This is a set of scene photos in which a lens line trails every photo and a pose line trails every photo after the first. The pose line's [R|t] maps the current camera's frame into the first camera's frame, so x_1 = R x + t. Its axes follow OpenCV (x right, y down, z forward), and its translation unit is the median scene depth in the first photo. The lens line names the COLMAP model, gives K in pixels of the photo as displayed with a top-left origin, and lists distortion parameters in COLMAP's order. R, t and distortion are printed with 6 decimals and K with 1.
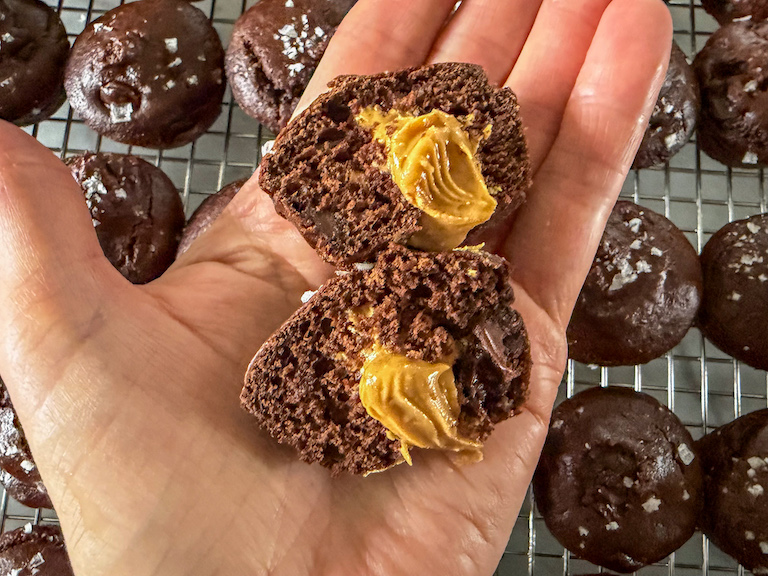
lens RADIAL K [[584.5, 0, 384.0], [0, 584.5, 288.0], [0, 0, 1]] dist [-0.003552, -0.015179]
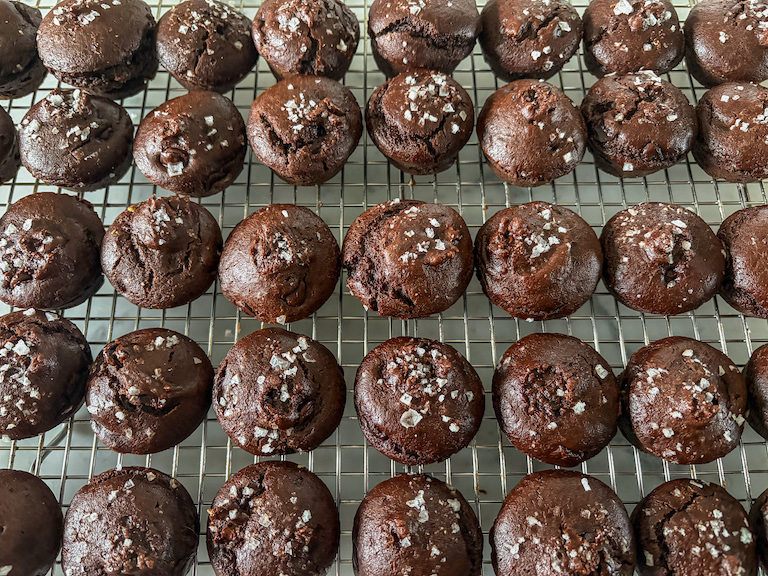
lens RADIAL K [[579.5, 0, 384.0], [0, 579.5, 288.0], [0, 0, 1]] dist [-0.042503, 0.001646]
pose [[0.996692, -0.080576, 0.010623, 0.012629], [0.081259, 0.985438, -0.149364, 0.232411], [0.001567, 0.149733, 0.988725, -0.330403]]
